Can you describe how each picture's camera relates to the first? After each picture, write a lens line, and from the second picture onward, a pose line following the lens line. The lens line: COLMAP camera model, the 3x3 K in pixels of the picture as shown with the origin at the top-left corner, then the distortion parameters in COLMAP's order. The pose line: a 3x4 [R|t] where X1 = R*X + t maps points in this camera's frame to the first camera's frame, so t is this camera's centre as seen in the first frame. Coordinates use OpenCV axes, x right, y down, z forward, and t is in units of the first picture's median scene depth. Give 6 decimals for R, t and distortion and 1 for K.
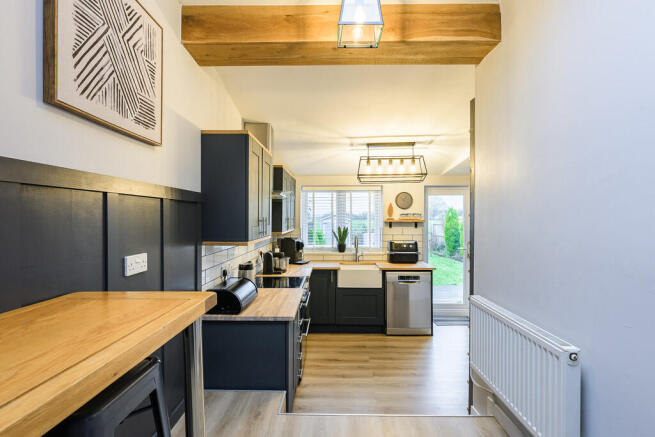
lens RADIAL K [[304.9, 0, 323.2], [0, 304.9, 219.0], [0, 0, 1]] dist [-0.002469, -0.001922]
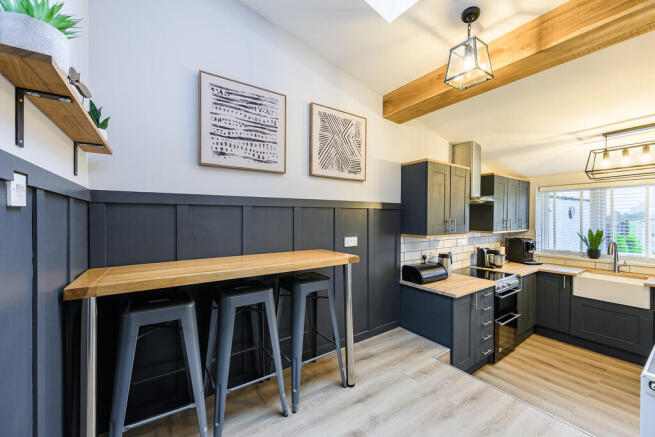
lens RADIAL K [[256.8, 0, 334.1], [0, 256.8, 220.2], [0, 0, 1]] dist [-0.000007, 0.000551]
pose [[0.597804, 0.008583, -0.801596, 0.302460], [-0.004764, 0.999963, 0.007154, -0.004127], [0.801628, -0.000458, 0.597823, -0.051153]]
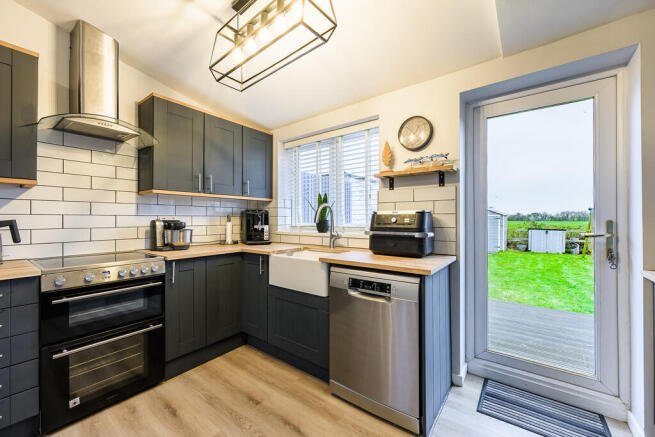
lens RADIAL K [[256.8, 0, 327.2], [0, 256.8, 217.0], [0, 0, 1]] dist [-0.000007, 0.000551]
pose [[0.809959, -0.005450, -0.586461, 0.576695], [0.001762, 0.999975, -0.006859, 0.118491], [0.586483, 0.004522, 0.809949, 0.830483]]
